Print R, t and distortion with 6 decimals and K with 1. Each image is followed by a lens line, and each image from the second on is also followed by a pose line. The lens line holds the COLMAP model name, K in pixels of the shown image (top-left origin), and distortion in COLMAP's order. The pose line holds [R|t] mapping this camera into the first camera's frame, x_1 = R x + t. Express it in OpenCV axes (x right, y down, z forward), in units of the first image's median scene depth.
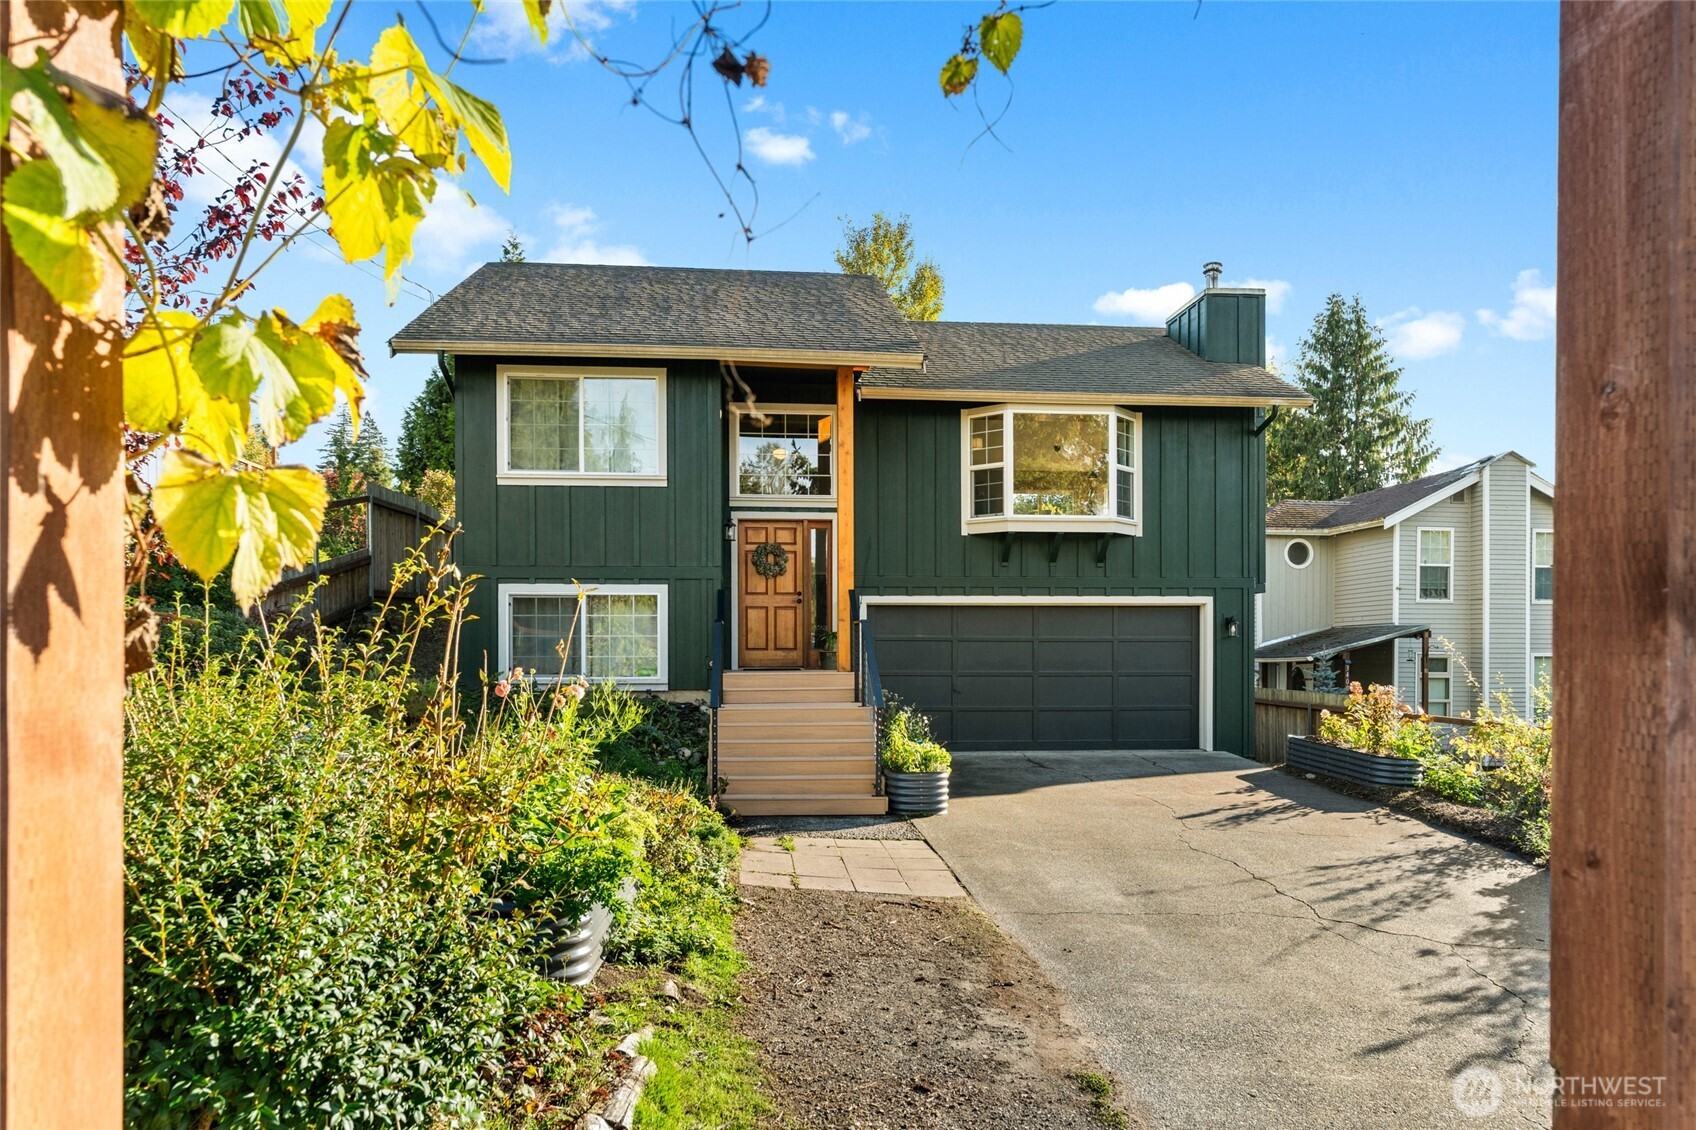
lens RADIAL K [[1136.7, 0, 864.5], [0, 1136.7, 673.2], [0, 0, 1]] dist [-0.002117, -0.000154]
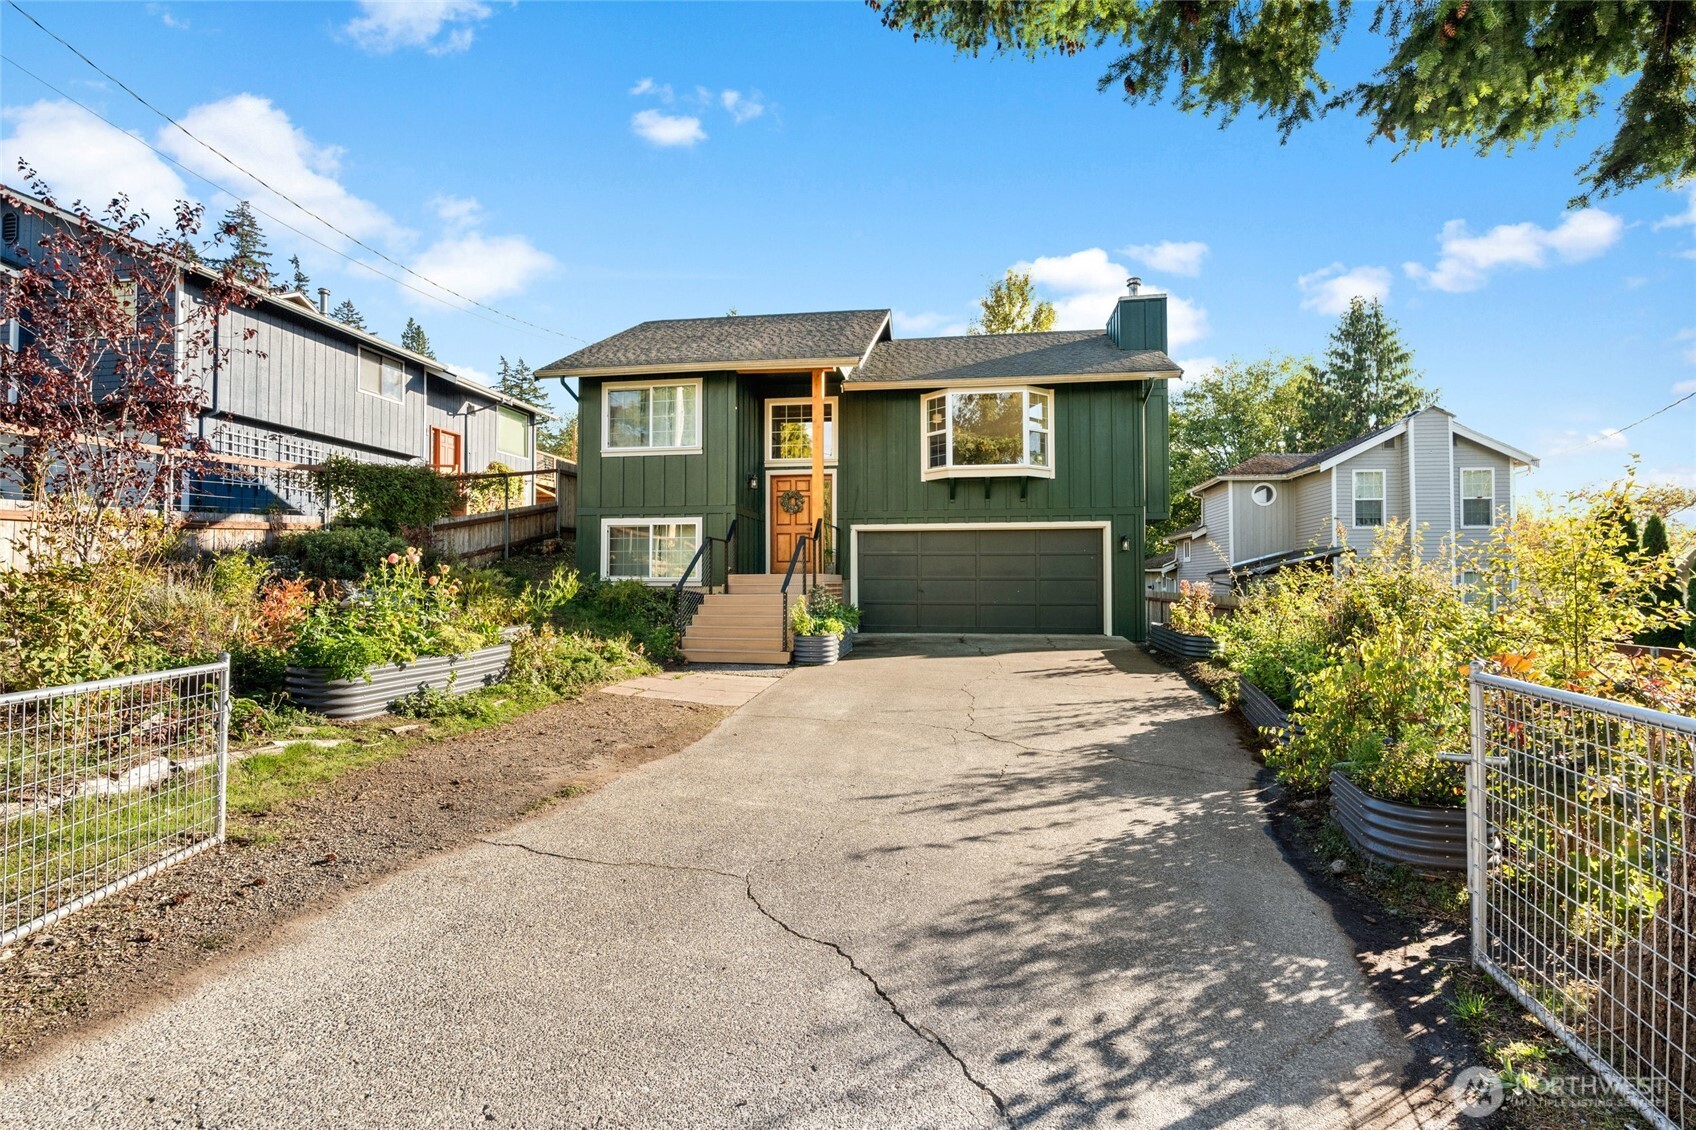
lens RADIAL K [[801.5, 0, 848.0], [0, 801.5, 565.0], [0, 0, 1]] dist [-0.002210, -0.000380]
pose [[0.967812, -0.006353, -0.251594, 0.251812], [-0.004807, 0.999032, -0.043720, 0.028722], [0.251628, 0.043522, 0.966845, 0.004224]]
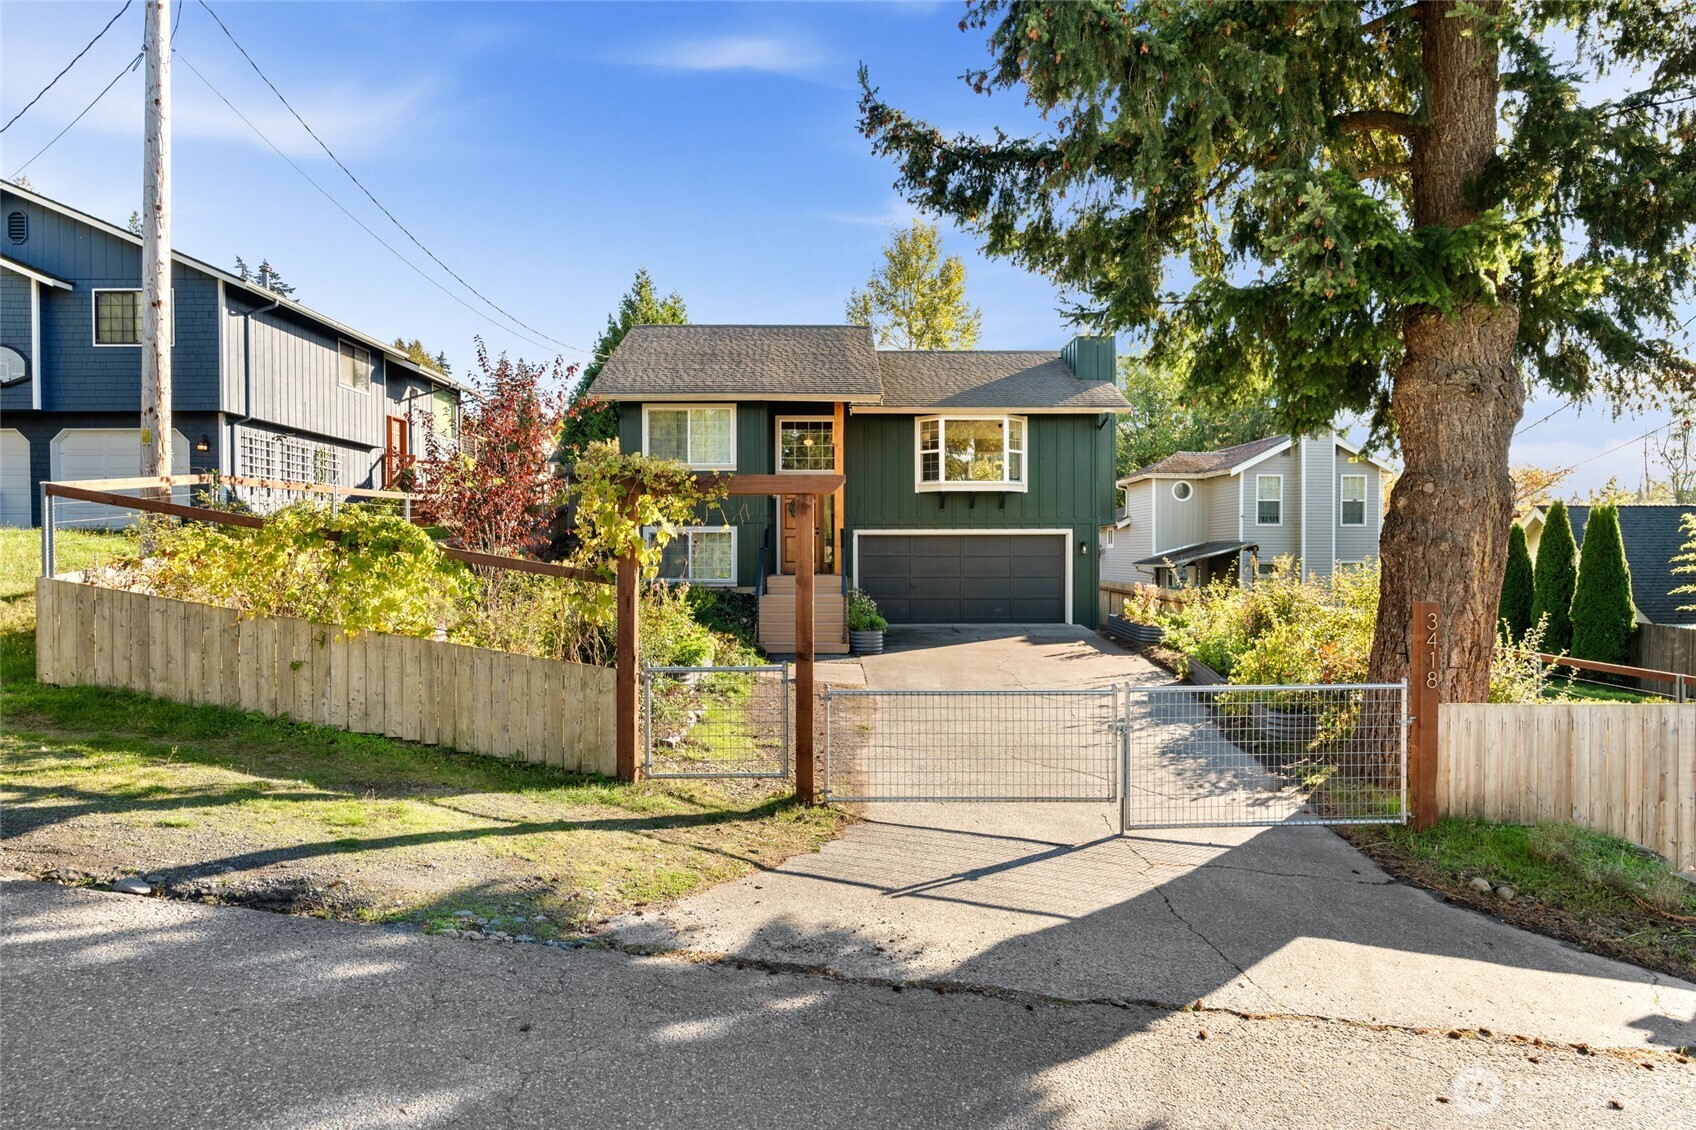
lens RADIAL K [[973.3, 0, 848.0], [0, 973.3, 565.0], [0, 0, 1]] dist [-0.000421, -0.000033]
pose [[0.996513, -0.000402, -0.083437, 0.107014], [-0.000078, 0.999983, -0.005757, -0.008391], [0.083437, 0.005743, 0.996496, -0.420947]]
